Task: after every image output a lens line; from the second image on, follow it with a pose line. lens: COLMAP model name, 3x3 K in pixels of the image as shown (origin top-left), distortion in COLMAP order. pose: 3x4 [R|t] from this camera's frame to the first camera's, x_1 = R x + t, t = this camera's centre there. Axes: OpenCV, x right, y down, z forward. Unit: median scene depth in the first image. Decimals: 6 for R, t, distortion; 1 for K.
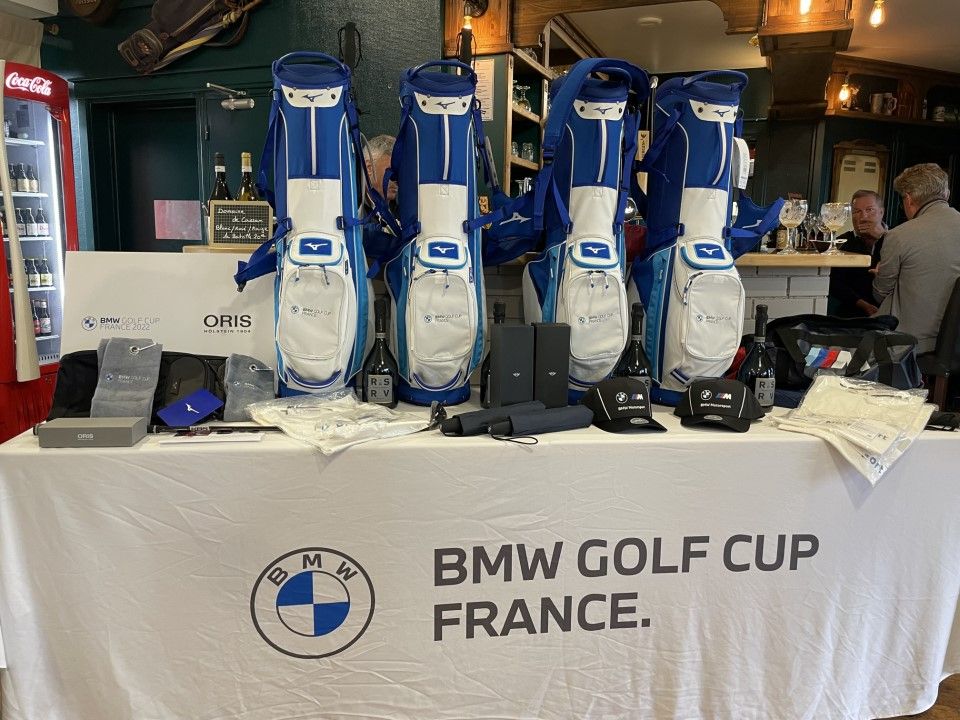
lens RADIAL K [[715.9, 0, 486.5], [0, 715.9, 356.1], [0, 0, 1]] dist [0.081212, -0.117787]
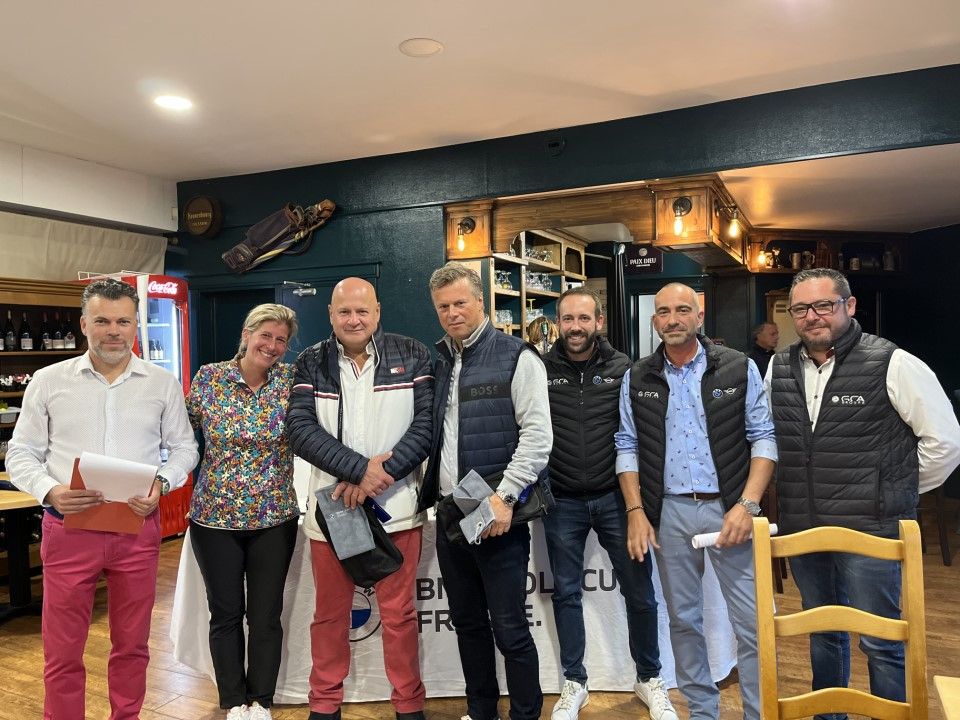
lens RADIAL K [[730.7, 0, 479.9], [0, 730.7, 362.9], [0, 0, 1]] dist [0.056446, -0.066577]
pose [[0.996912, -0.034307, -0.070636, 0.096231], [0.023678, 0.988978, -0.146158, 0.004005], [0.074872, 0.144034, 0.986736, -0.374949]]
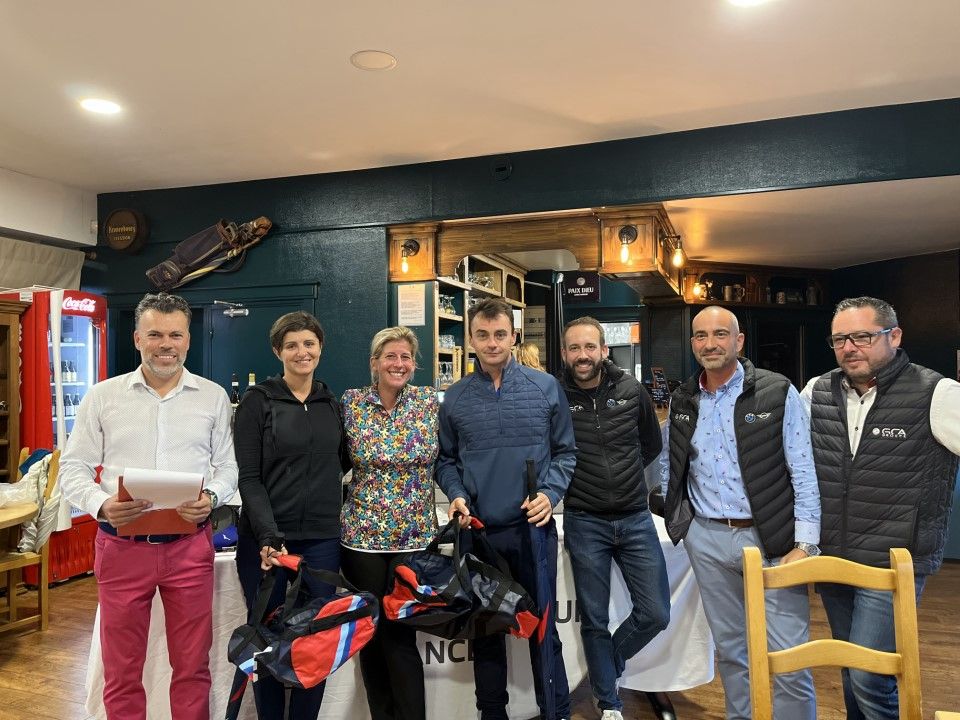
lens RADIAL K [[728.5, 0, 482.3], [0, 728.5, 362.6], [0, 0, 1]] dist [0.064046, -0.080182]
pose [[0.999109, -0.023123, 0.035316, 0.063553], [0.029222, 0.982613, -0.183353, 0.003941], [-0.030462, 0.184221, 0.982413, -0.339811]]
